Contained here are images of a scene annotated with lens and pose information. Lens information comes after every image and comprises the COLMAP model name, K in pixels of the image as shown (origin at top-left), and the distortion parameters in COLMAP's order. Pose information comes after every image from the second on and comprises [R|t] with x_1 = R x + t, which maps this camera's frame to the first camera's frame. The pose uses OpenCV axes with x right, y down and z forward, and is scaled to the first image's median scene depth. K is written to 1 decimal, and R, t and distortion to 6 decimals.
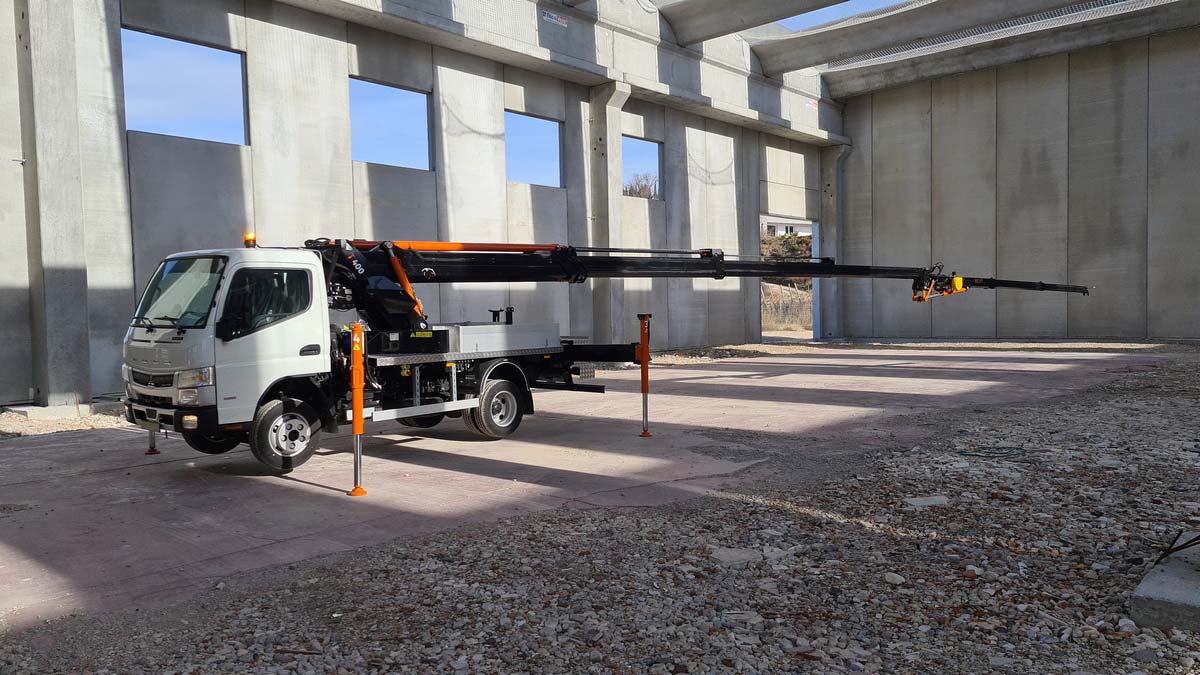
lens RADIAL K [[910.0, 0, 592.5], [0, 910.0, 312.0], [0, 0, 1]] dist [0.067203, -0.027056]
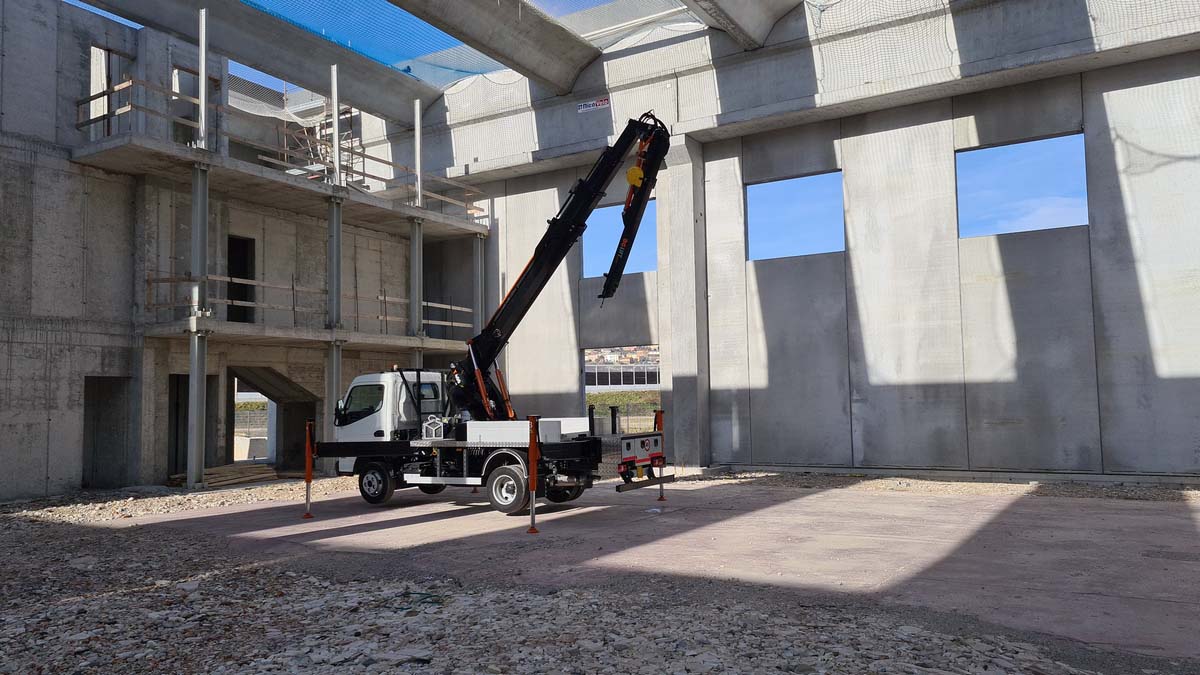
lens RADIAL K [[910.0, 0, 612.4], [0, 910.0, 338.5], [0, 0, 1]] dist [0.067203, -0.027056]
pose [[0.187322, -0.054994, -0.980758, 0.630792], [0.016623, 0.998466, -0.052812, -0.017616], [0.982158, -0.006410, 0.187949, 0.485167]]
